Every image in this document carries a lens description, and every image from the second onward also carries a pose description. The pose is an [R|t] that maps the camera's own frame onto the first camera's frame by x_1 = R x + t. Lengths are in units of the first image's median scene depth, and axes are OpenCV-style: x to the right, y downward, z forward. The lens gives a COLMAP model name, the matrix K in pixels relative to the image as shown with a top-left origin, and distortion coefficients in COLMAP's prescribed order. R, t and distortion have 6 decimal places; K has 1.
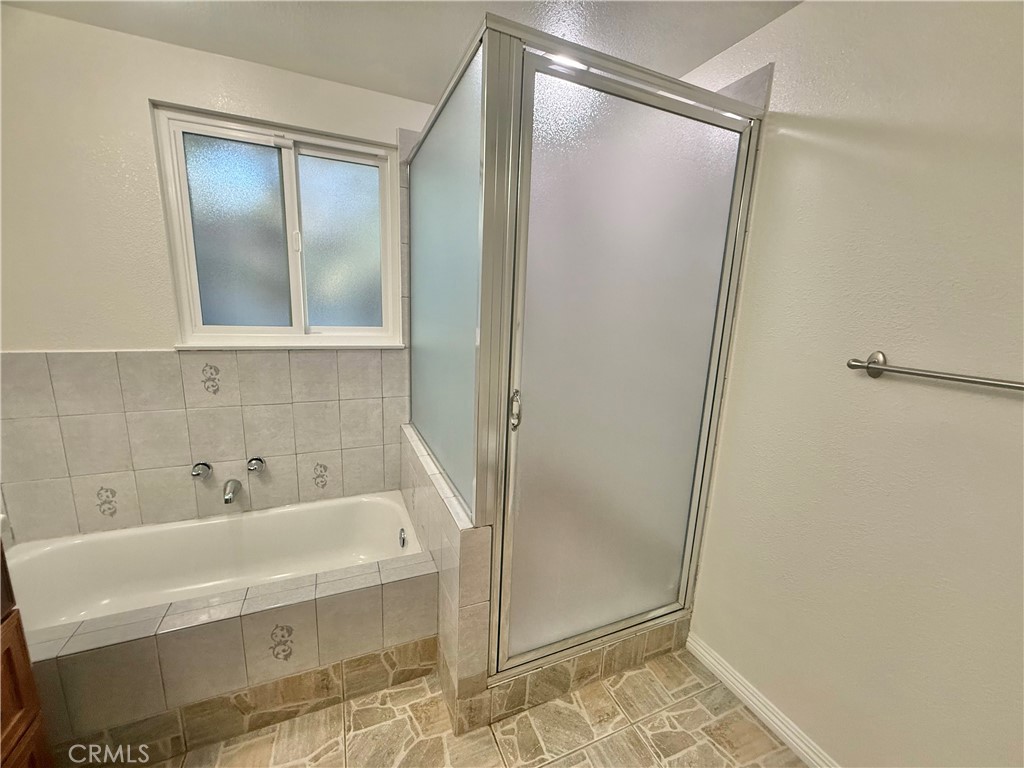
lens RADIAL K [[407.9, 0, 511.1], [0, 407.9, 382.7], [0, 0, 1]] dist [-0.000103, 0.000593]
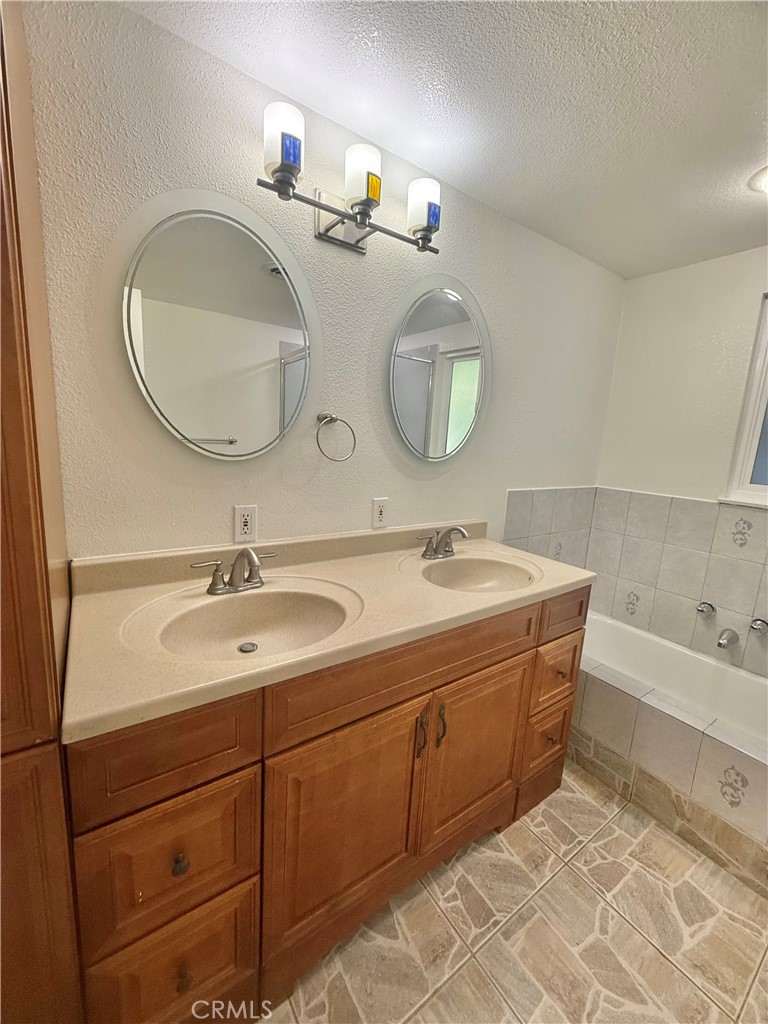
lens RADIAL K [[407.9, 0, 385.2], [0, 407.9, 506.3], [0, 0, 1]] dist [-0.000103, 0.000593]
pose [[0.199349, 0.145779, -0.969024, 0.113012], [-0.241500, 0.965681, 0.095595, 0.048607], [0.949704, 0.214963, 0.227713, -0.156893]]
